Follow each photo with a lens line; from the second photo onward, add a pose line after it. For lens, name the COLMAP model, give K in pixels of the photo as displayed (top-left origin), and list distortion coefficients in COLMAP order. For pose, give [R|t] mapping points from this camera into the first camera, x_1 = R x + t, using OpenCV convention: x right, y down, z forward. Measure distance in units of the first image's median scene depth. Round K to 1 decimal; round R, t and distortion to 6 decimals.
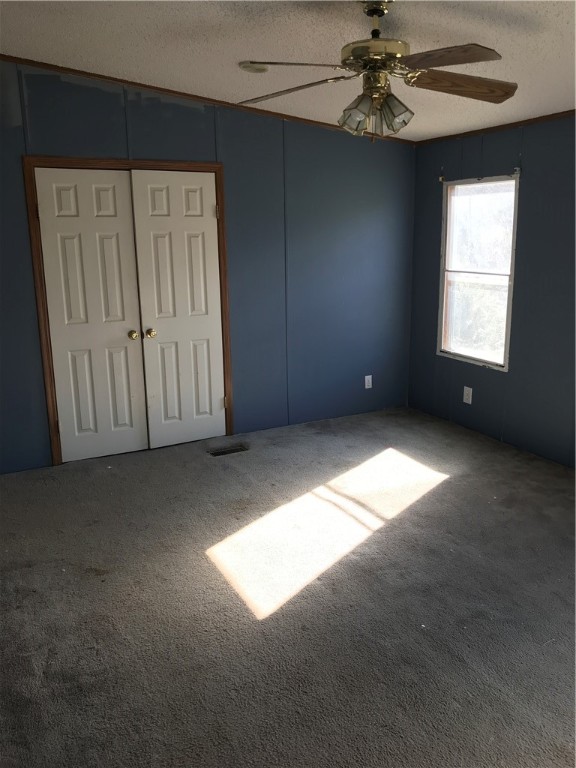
lens RADIAL K [[628.1, 0, 314.3], [0, 628.1, 384.1], [0, 0, 1]] dist [0.044508, -0.067910]
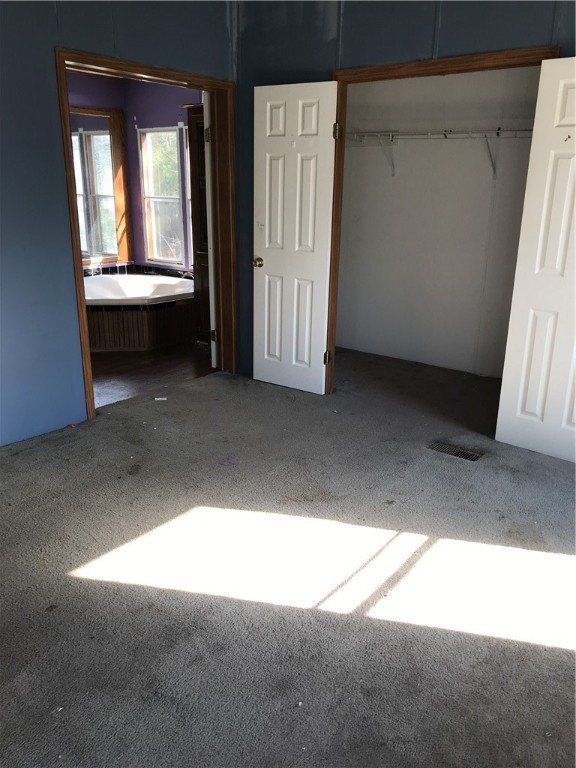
lens RADIAL K [[646.6, 0, 287.9], [0, 646.6, 358.7], [0, 0, 1]] dist [0.053404, 0.000708]
pose [[0.390798, 0.259142, -0.883246, 0.567438], [-0.232278, 0.956262, 0.177792, -0.116295], [0.890687, 0.135678, 0.433898, 0.607564]]
